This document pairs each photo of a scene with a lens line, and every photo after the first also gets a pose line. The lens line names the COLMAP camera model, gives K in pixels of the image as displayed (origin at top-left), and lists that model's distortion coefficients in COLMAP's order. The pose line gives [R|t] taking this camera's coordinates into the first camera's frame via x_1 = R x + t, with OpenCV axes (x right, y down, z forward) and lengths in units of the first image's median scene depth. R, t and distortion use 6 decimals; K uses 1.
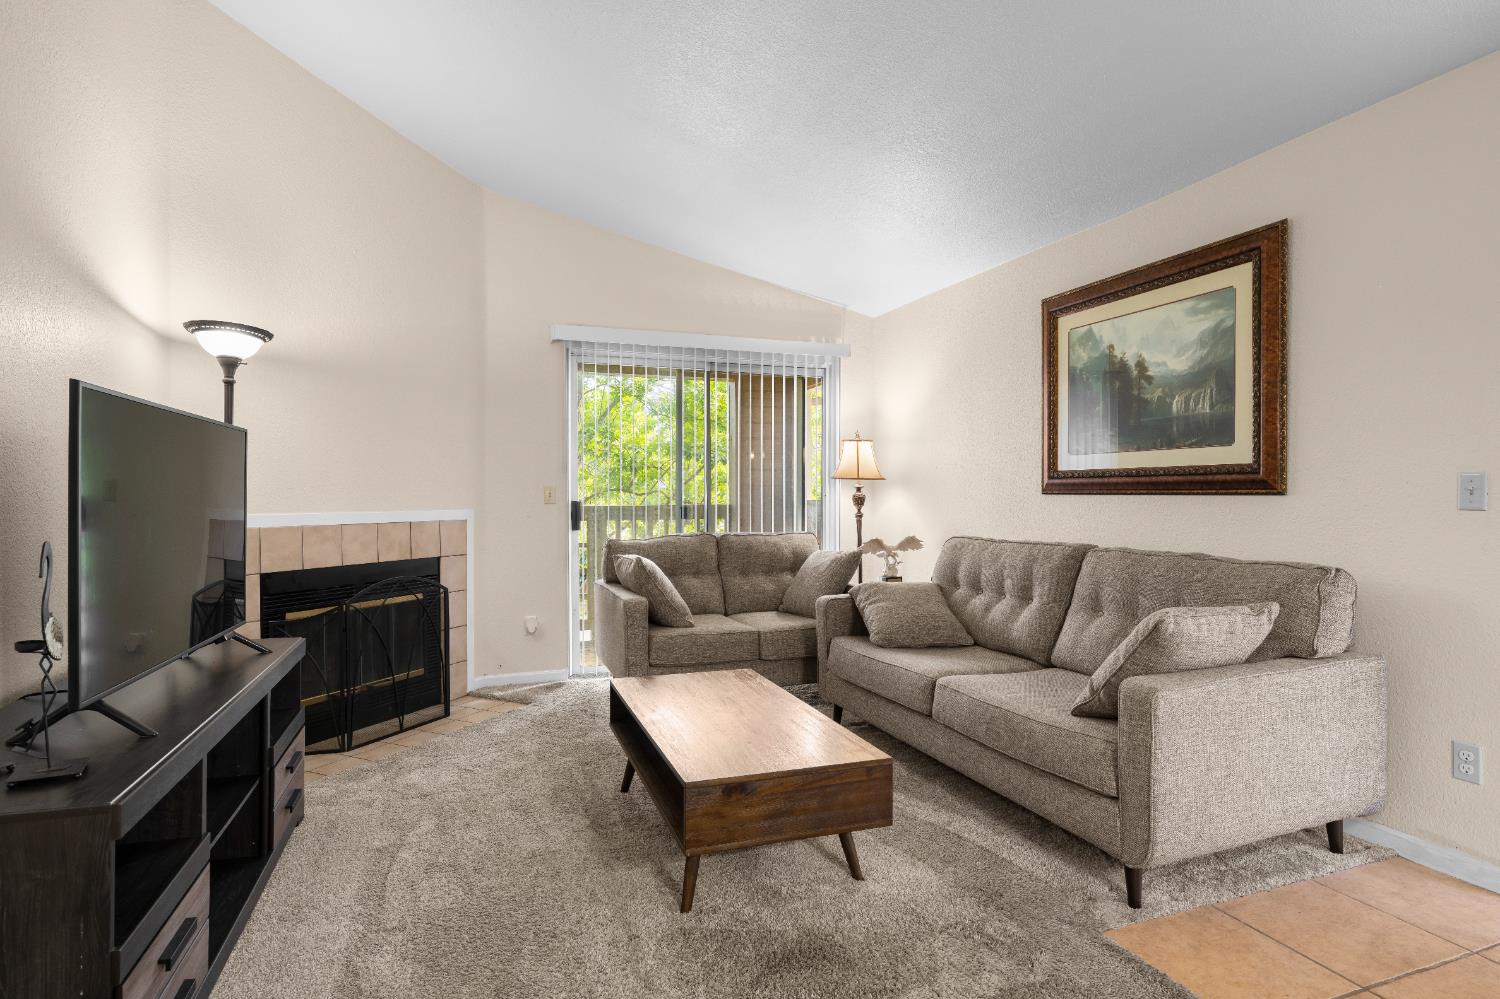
lens RADIAL K [[781.7, 0, 741.9], [0, 781.7, 501.0], [0, 0, 1]] dist [0.002339, -0.003393]
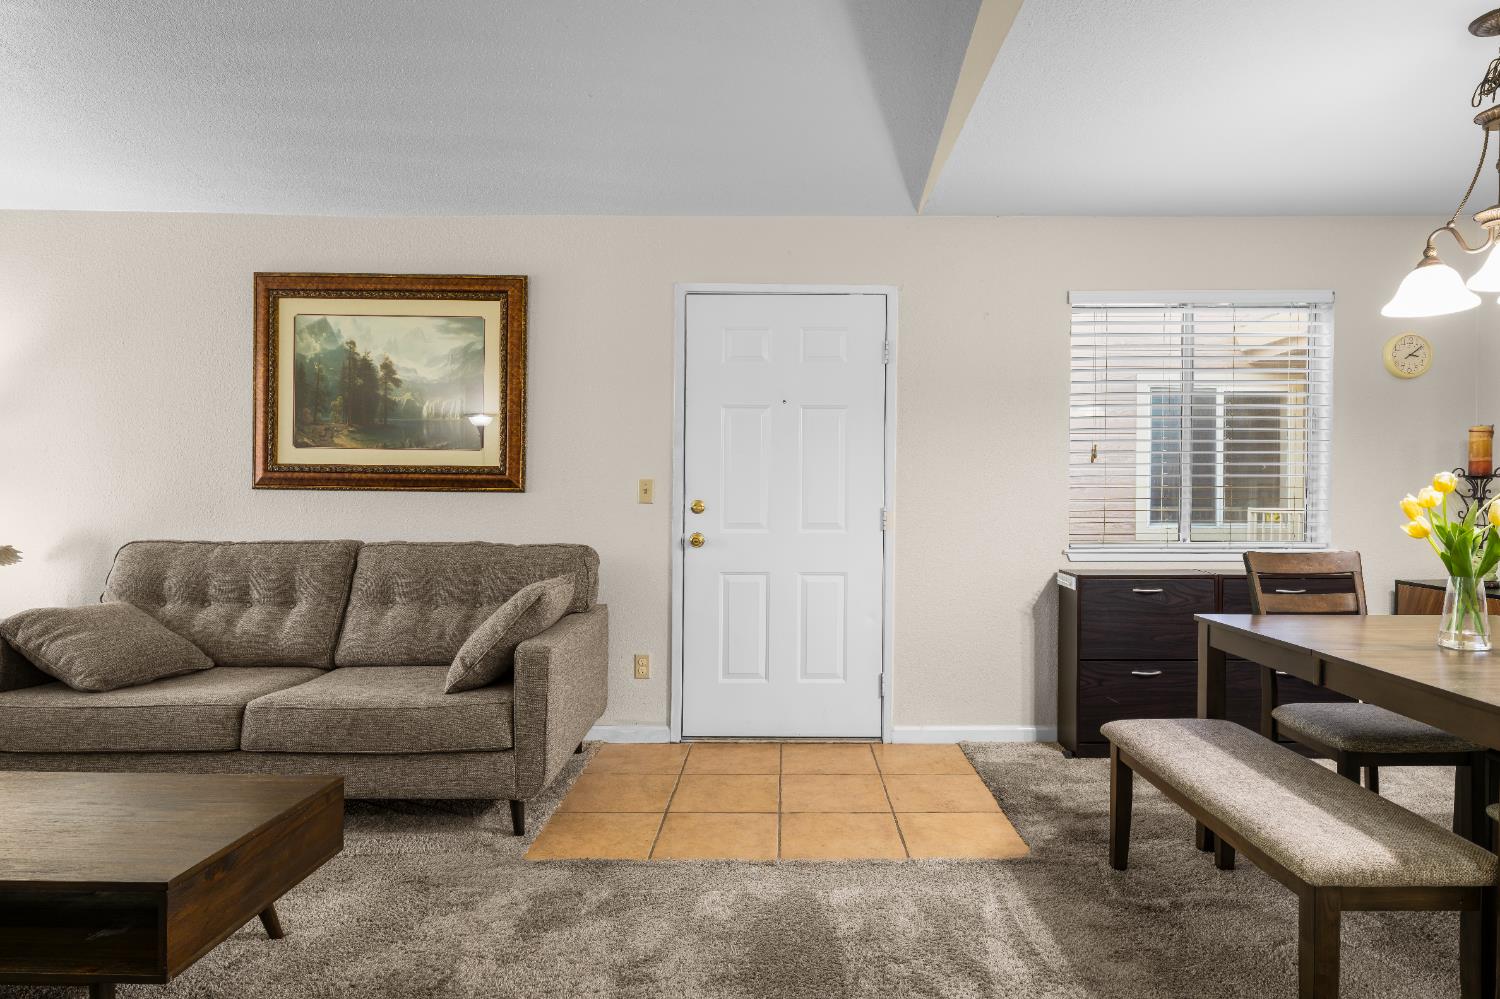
lens RADIAL K [[830.0, 0, 786.3], [0, 830.0, 500.1], [0, 0, 1]] dist [0.000963, -0.001254]
pose [[0.339674, 0.000755, 0.940543, -0.366395], [-0.002143, 0.999998, -0.000029, 0.003317], [-0.940541, -0.002005, 0.339675, 0.122038]]
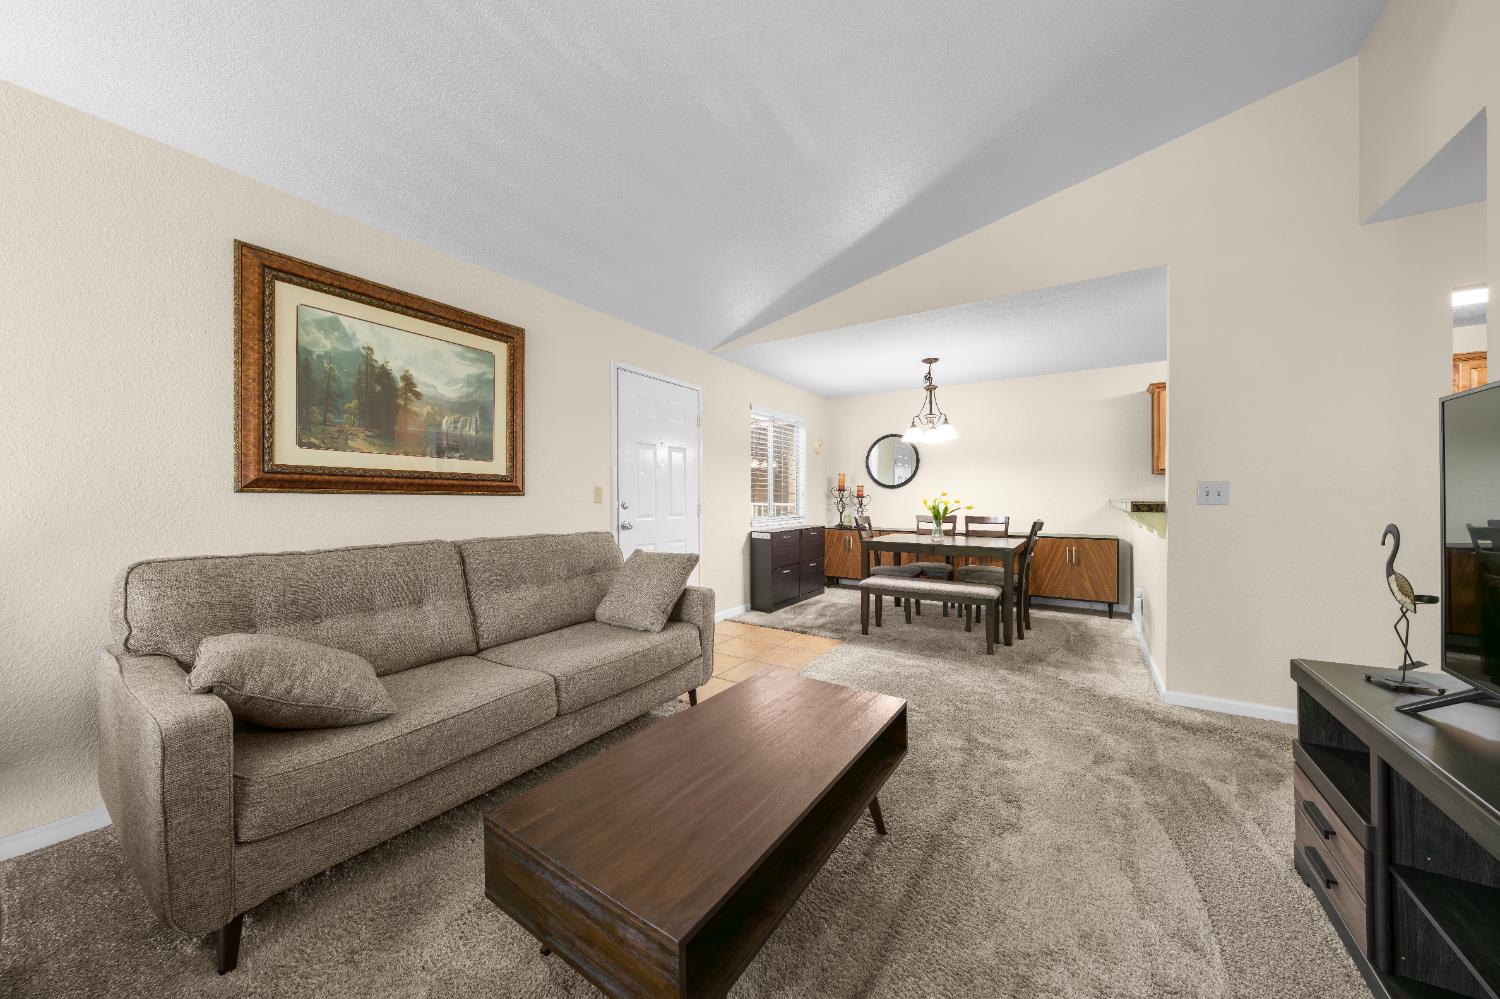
lens RADIAL K [[512.6, 0, 750.2], [0, 512.6, 501.1], [0, 0, 1]] dist [-0.001268, -0.000225]
pose [[-0.601637, -0.003630, 0.798762, -0.389520], [0.003312, 0.999970, 0.007039, -0.002116], [-0.798763, 0.006880, -0.601607, 1.083530]]
